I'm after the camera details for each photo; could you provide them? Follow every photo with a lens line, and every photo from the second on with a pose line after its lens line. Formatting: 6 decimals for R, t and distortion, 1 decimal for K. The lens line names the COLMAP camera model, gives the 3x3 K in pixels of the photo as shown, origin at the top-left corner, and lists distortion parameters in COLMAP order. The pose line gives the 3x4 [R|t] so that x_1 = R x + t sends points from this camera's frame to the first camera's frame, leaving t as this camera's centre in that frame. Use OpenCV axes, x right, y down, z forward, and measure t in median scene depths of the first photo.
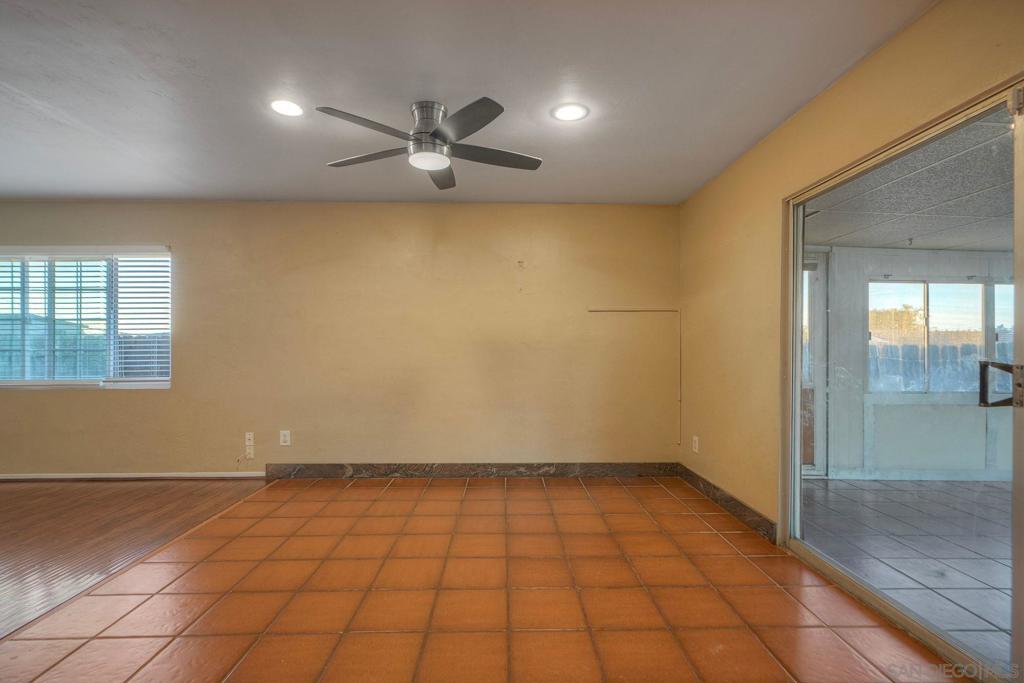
lens RADIAL K [[467.6, 0, 516.3], [0, 467.6, 340.8], [0, 0, 1]] dist [-0.001126, 0.000784]
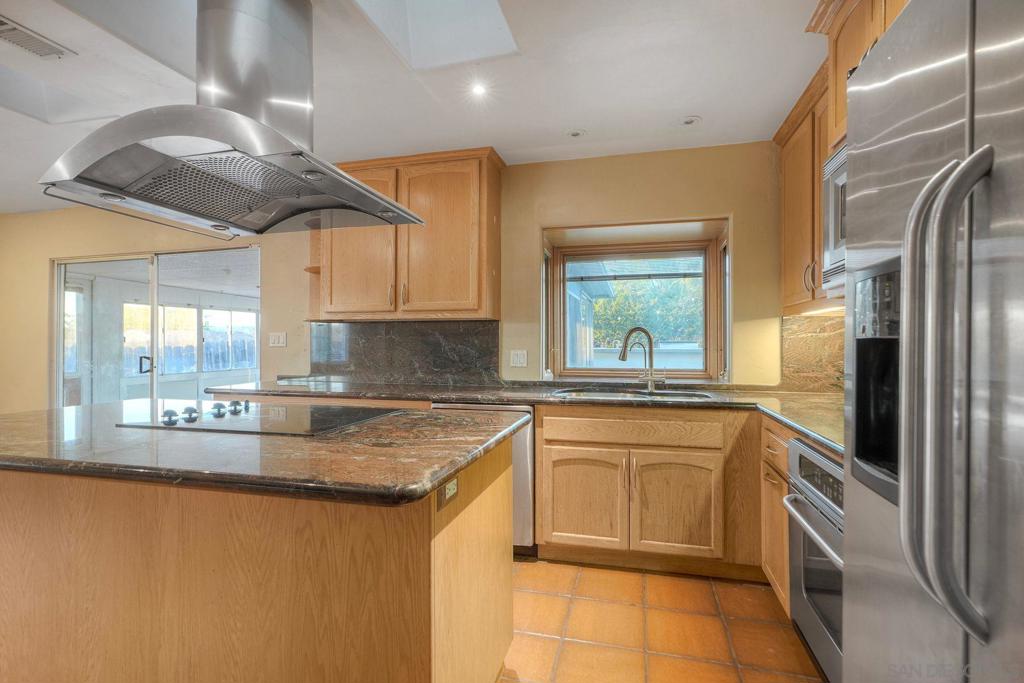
lens RADIAL K [[467.6, 0, 516.3], [0, 467.6, 340.8], [0, 0, 1]] dist [-0.001126, 0.000784]
pose [[0.275332, 0.000728, 0.961349, -0.346068], [-0.014766, 0.999885, 0.003472, -0.030621], [-0.961236, -0.015151, 0.275311, -0.641347]]
